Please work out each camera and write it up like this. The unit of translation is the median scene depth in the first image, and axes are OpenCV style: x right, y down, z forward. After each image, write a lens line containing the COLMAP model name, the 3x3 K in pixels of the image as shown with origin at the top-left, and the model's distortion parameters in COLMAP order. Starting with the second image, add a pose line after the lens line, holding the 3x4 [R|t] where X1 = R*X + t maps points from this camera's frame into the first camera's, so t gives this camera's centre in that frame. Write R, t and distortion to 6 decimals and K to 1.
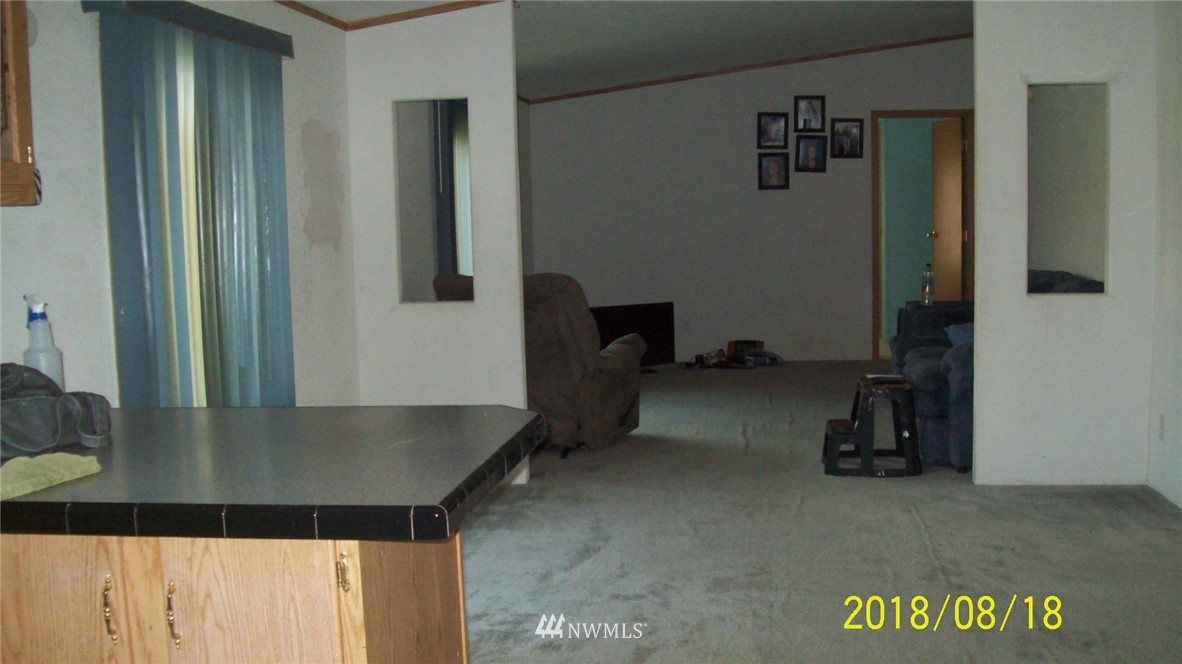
lens RADIAL K [[1271.6, 0, 598.3], [0, 1271.6, 336.3], [0, 0, 1]] dist [-0.134780, 0.000000]
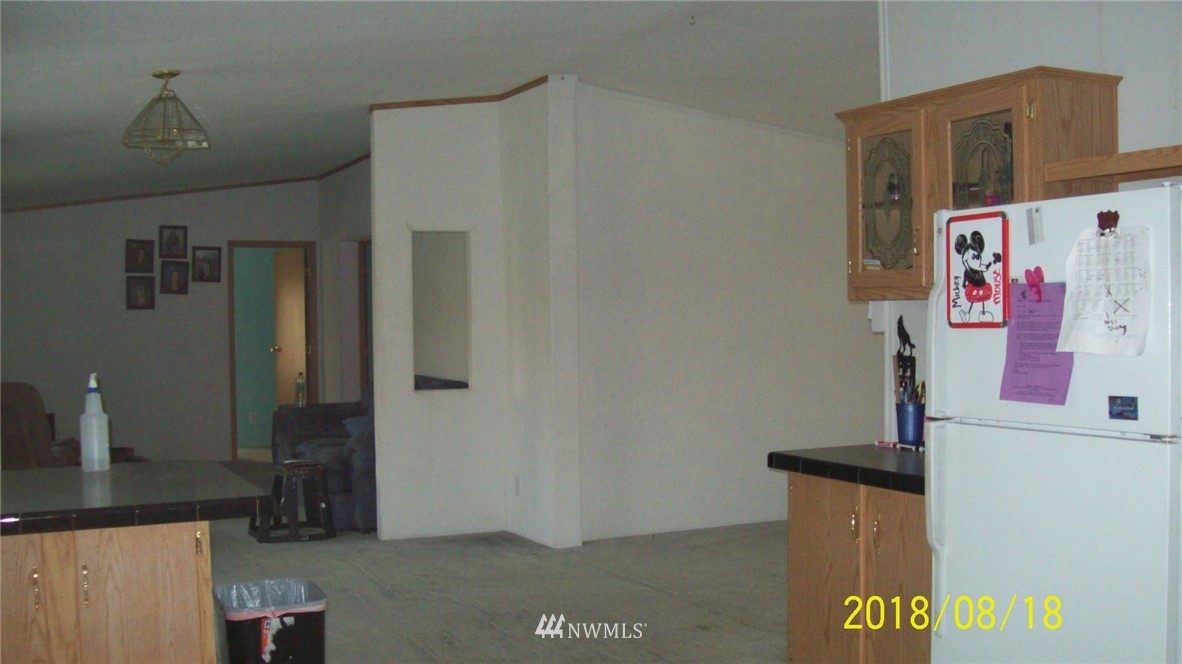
lens RADIAL K [[1271.6, 0, 587.0], [0, 1271.6, 331.5], [0, 0, 1]] dist [-0.134780, 0.000000]
pose [[0.843838, 0.001919, 0.536594, -0.202465], [0.050789, 0.995219, -0.083430, 0.023111], [-0.534189, 0.097654, 0.839706, -0.201815]]
